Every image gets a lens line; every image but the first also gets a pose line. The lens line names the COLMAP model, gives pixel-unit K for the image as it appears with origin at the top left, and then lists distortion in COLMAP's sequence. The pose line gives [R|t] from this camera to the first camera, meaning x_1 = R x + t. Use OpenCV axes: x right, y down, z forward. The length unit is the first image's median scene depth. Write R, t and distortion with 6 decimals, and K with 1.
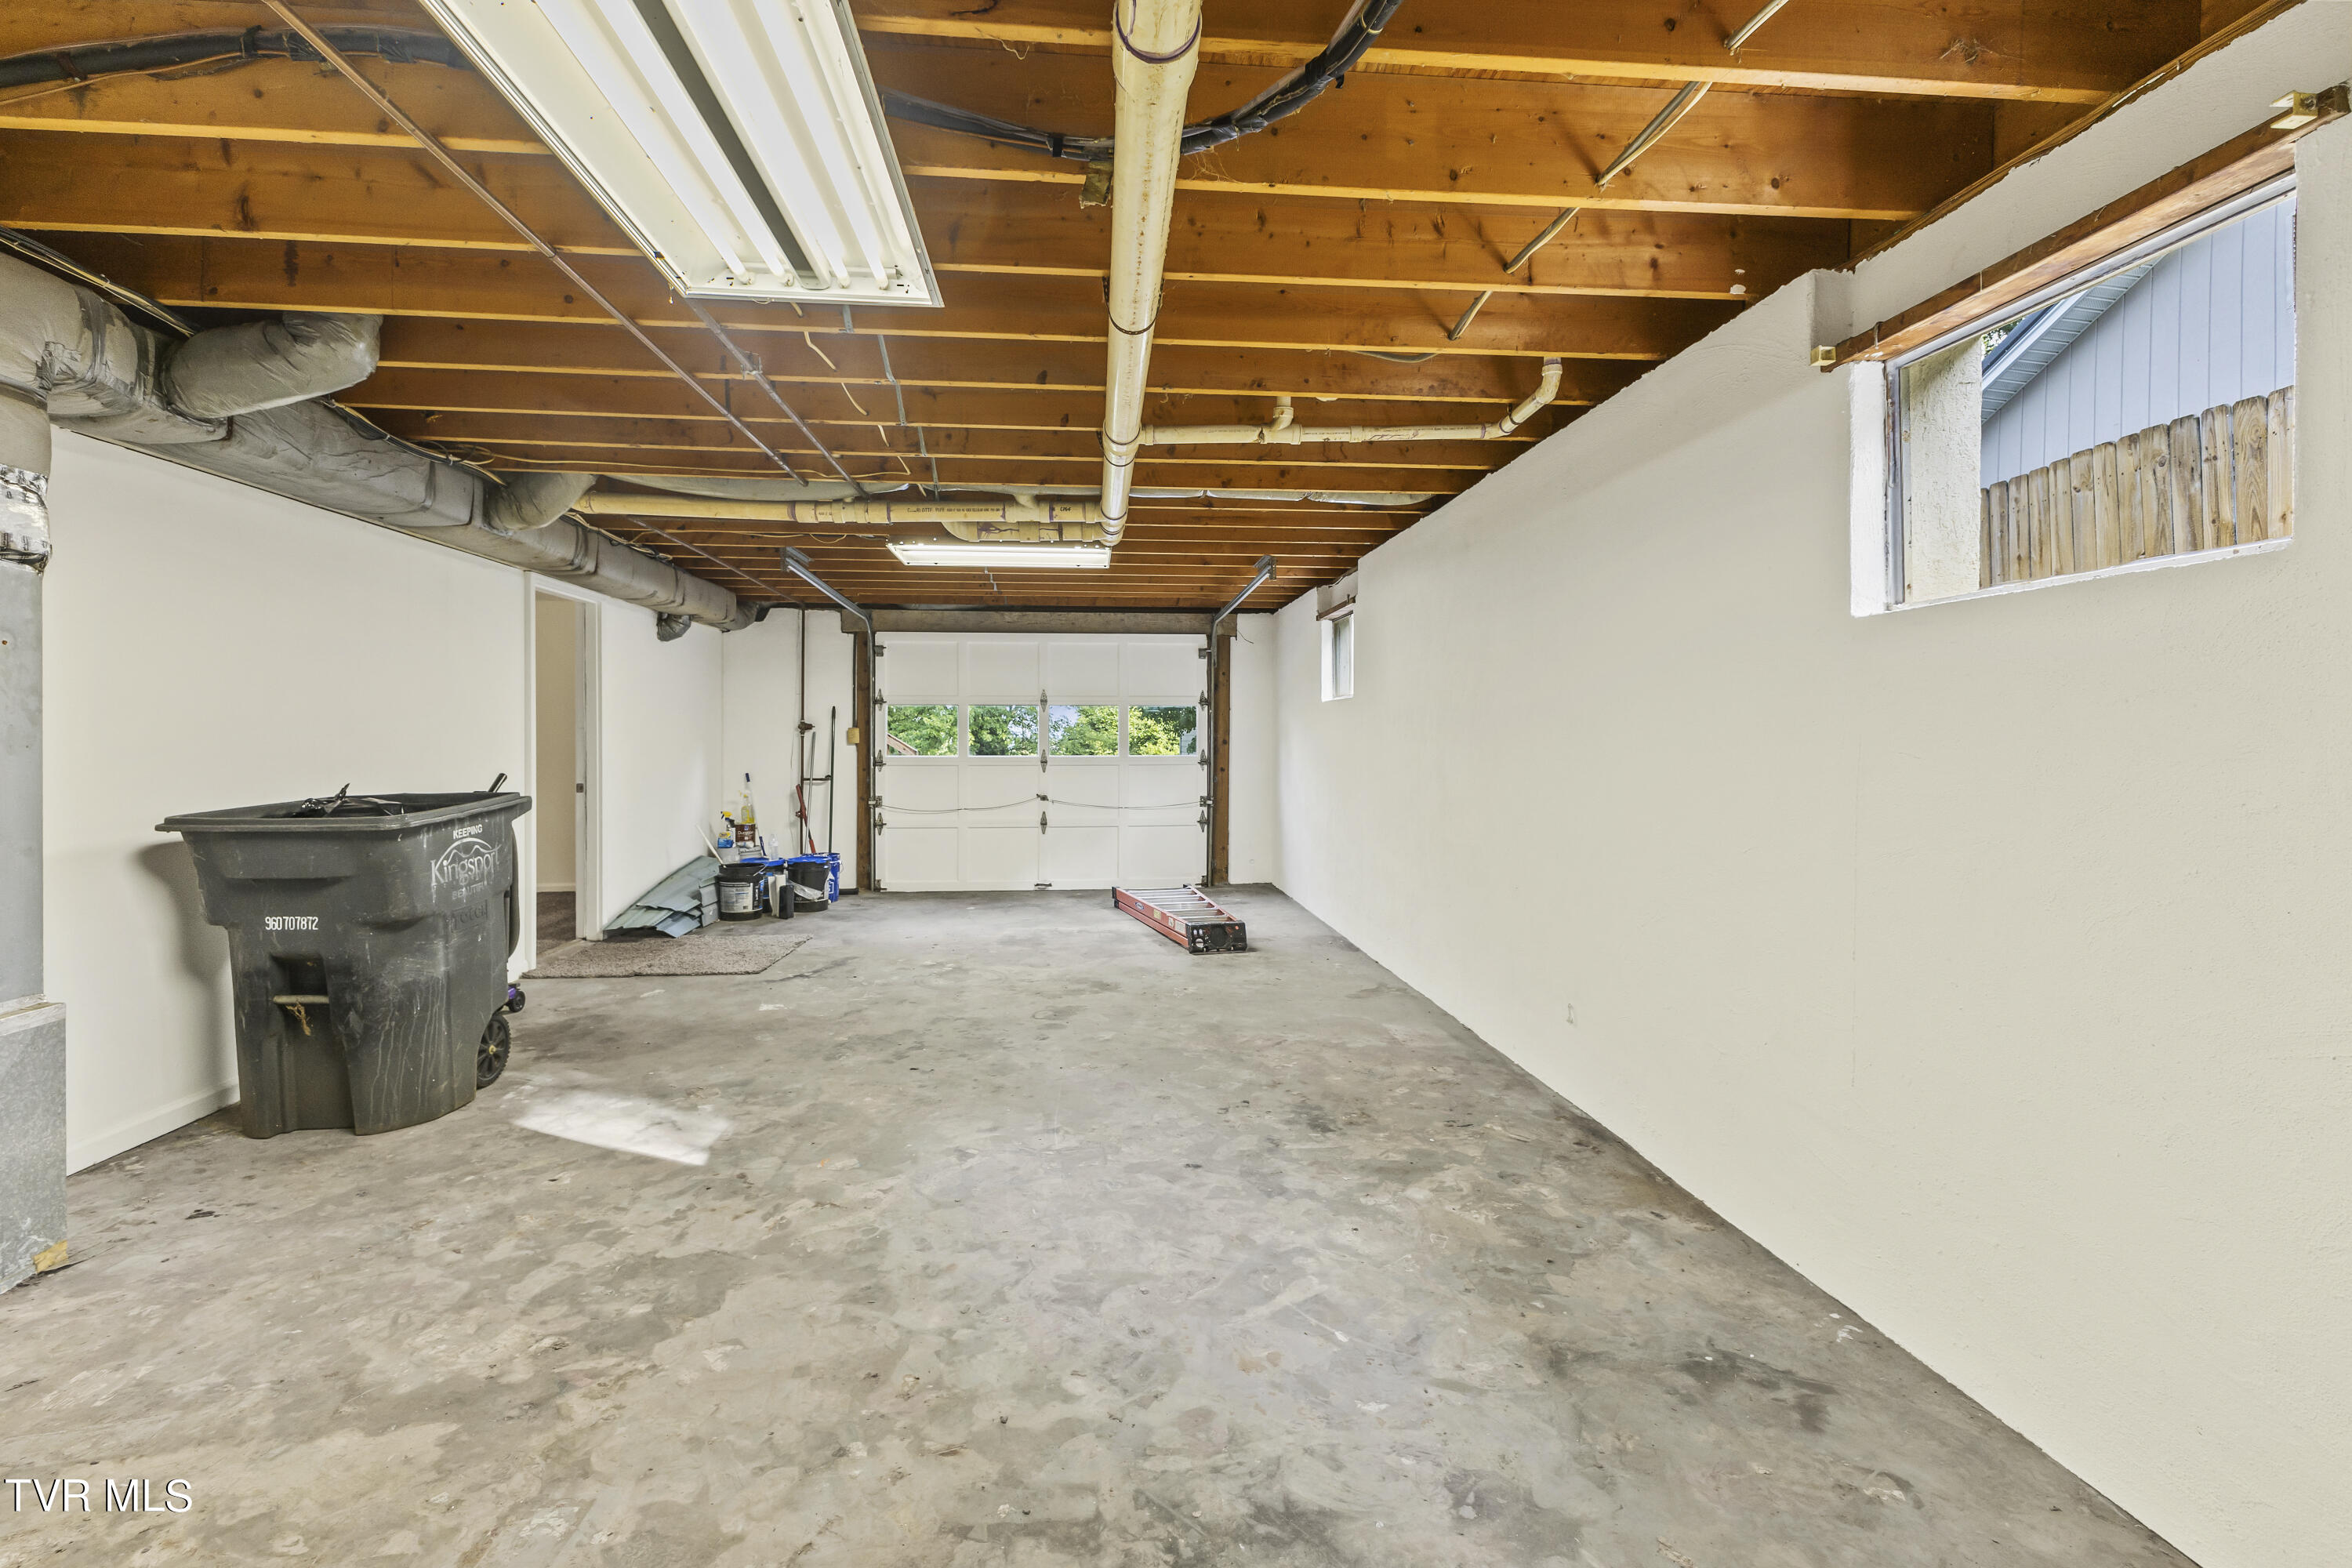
lens RADIAL K [[1013.8, 0, 1177.4], [0, 1013.8, 741.2], [0, 0, 1]] dist [-0.000436, -0.000465]
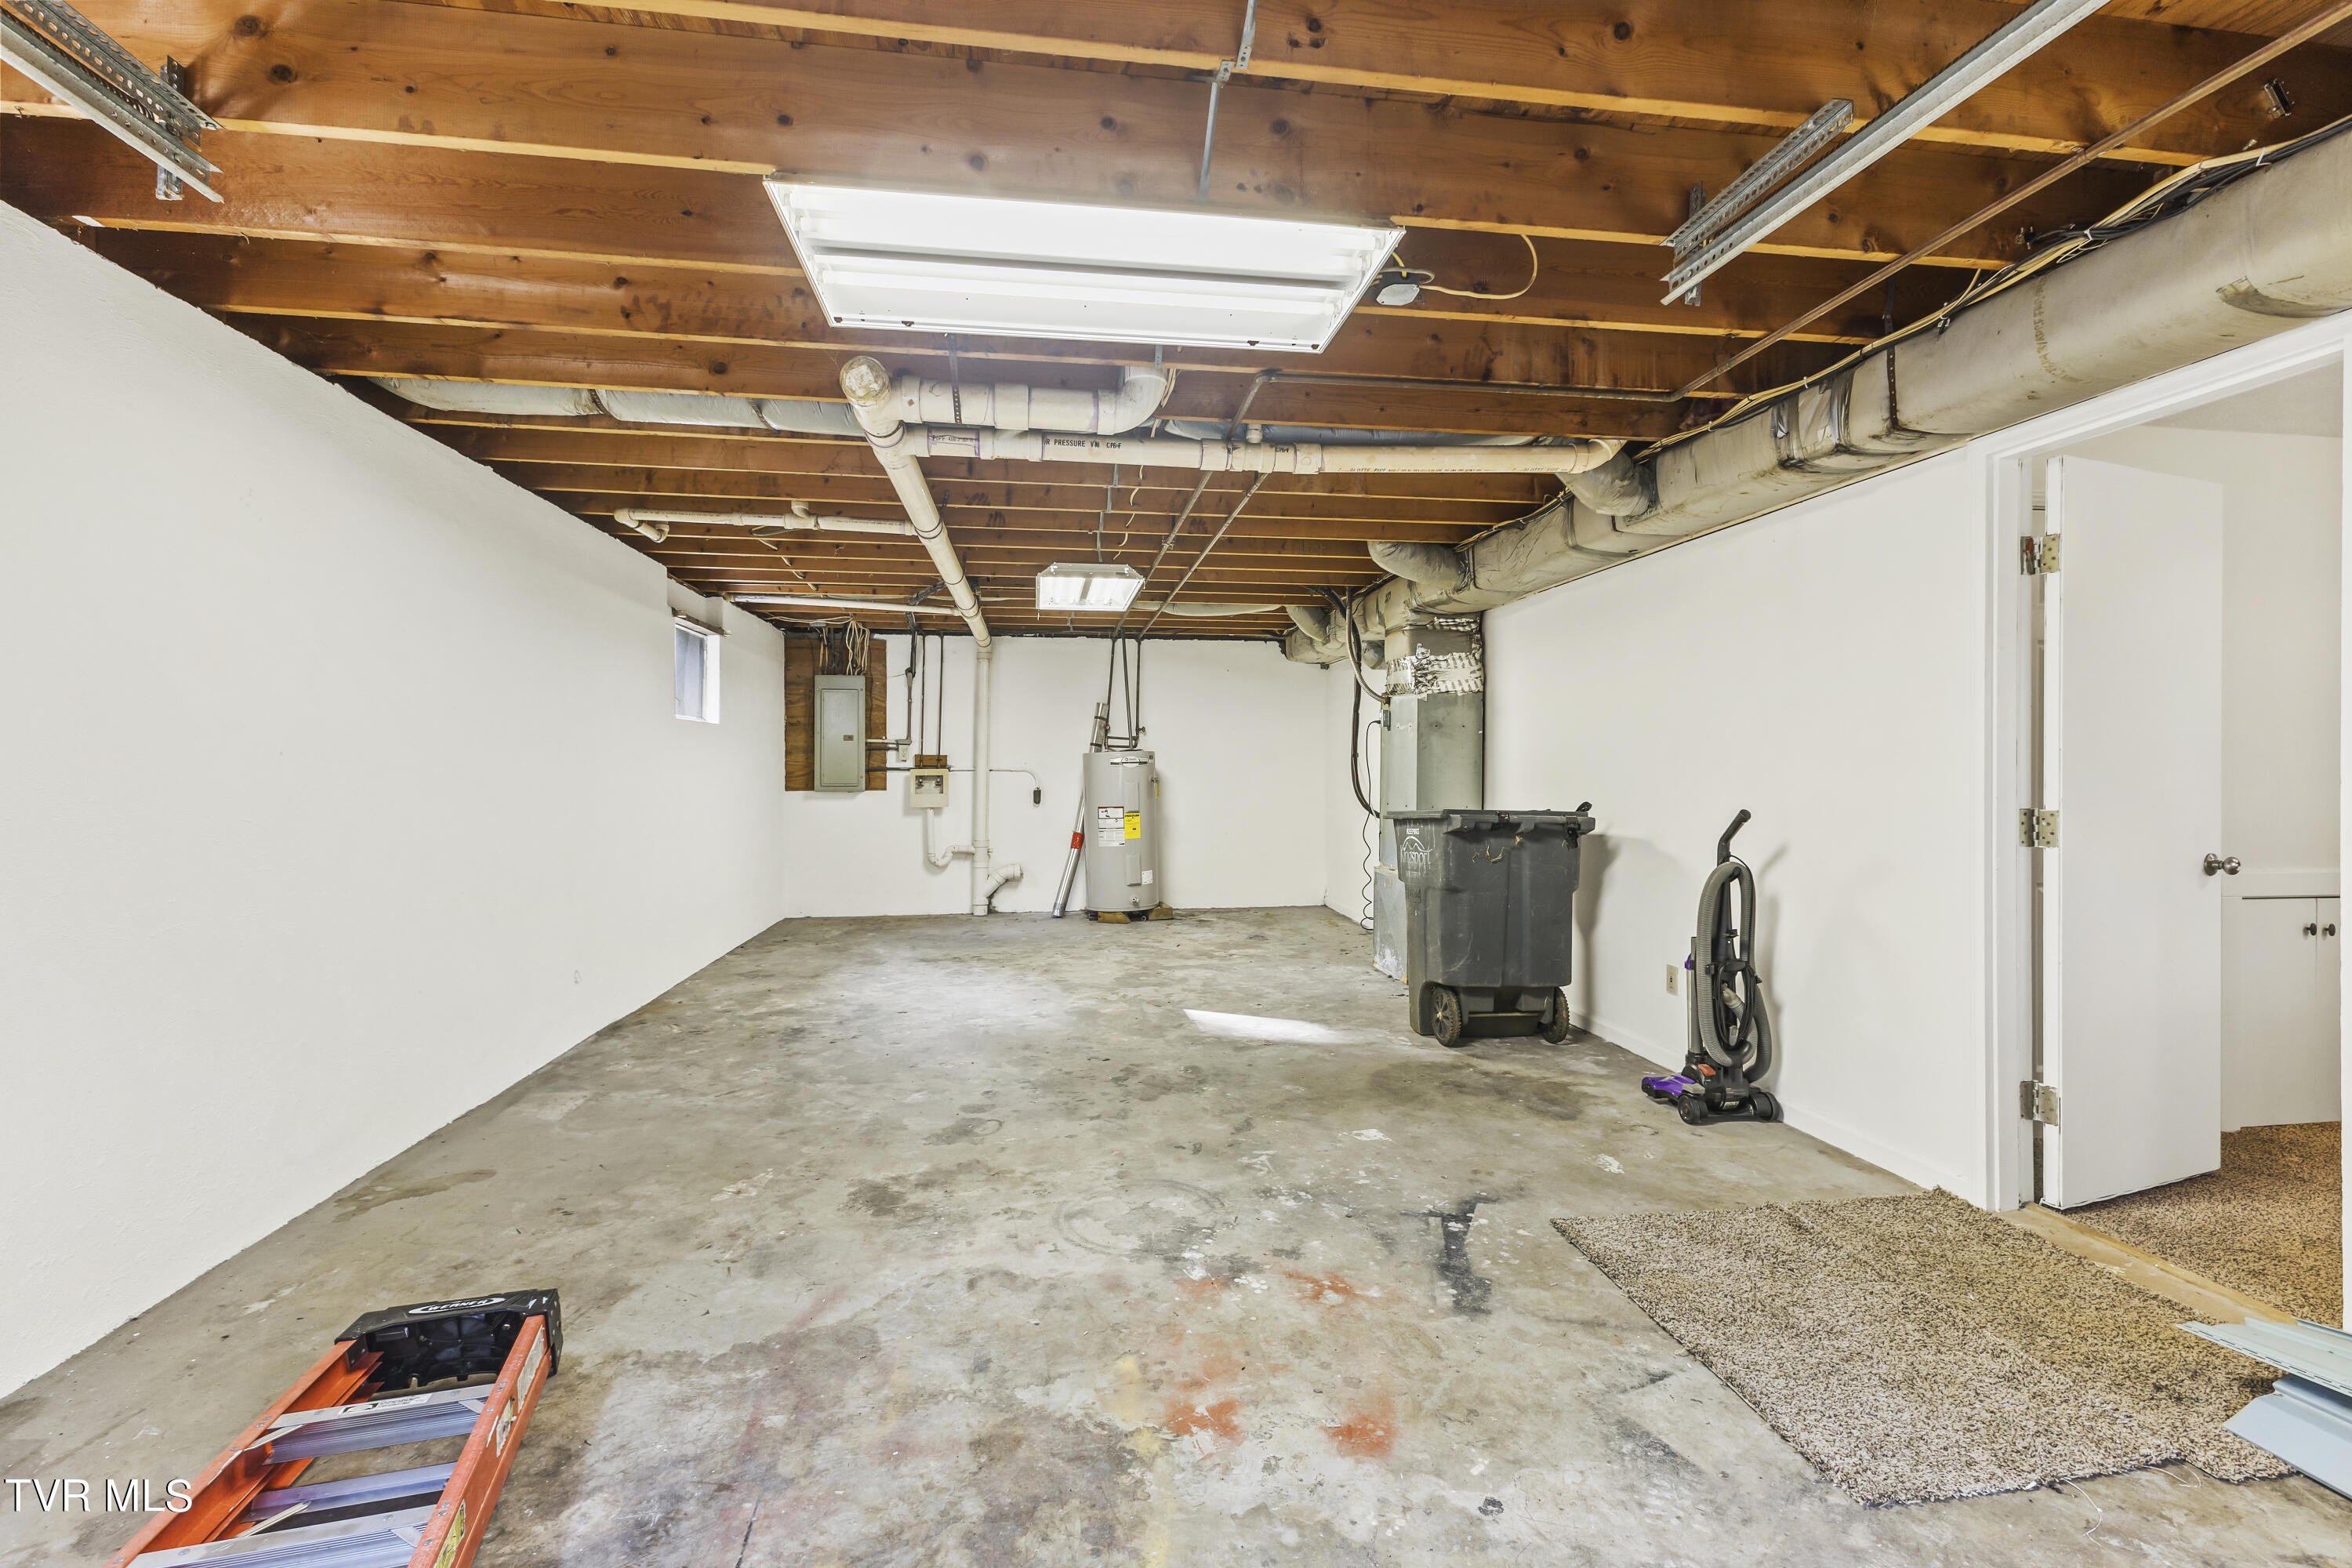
lens RADIAL K [[1013.8, 0, 1177.4], [0, 1013.8, 741.2], [0, 0, 1]] dist [-0.000436, -0.000465]
pose [[-0.999139, -0.003372, -0.041354, -0.278761], [-0.002712, 0.999868, -0.016002, -0.007998], [0.041403, -0.015876, -0.999016, 2.034280]]
